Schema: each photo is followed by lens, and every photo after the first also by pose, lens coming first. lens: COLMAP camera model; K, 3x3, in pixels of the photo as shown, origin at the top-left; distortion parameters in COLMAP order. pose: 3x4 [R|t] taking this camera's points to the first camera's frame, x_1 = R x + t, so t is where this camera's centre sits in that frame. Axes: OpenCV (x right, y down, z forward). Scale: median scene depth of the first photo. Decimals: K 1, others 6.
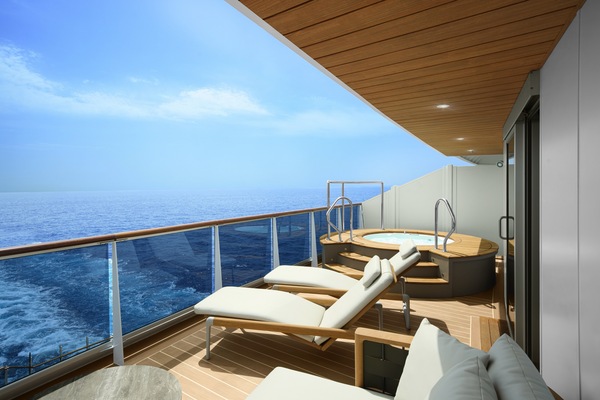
lens RADIAL K [[311.4, 0, 300.8], [0, 311.4, 181.8], [0, 0, 1]] dist [-0.000892, -0.000020]
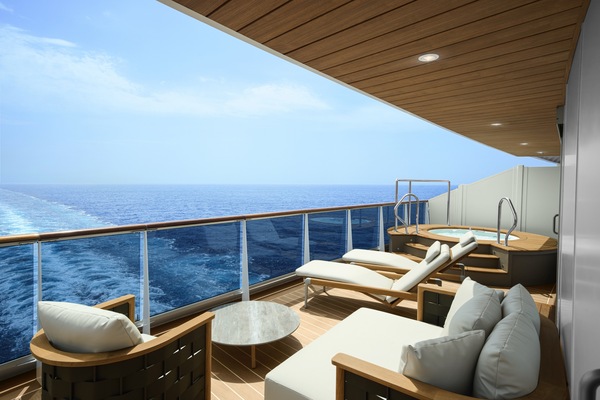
lens RADIAL K [[315.9, 0, 297.4], [0, 315.9, 188.9], [0, 0, 1]] dist [-0.001805, 0.000329]
pose [[0.979120, 0.021433, -0.202149, -0.038149], [-0.013999, 0.999175, 0.038134, -0.009555], [0.202800, -0.034508, 0.978612, -0.231338]]
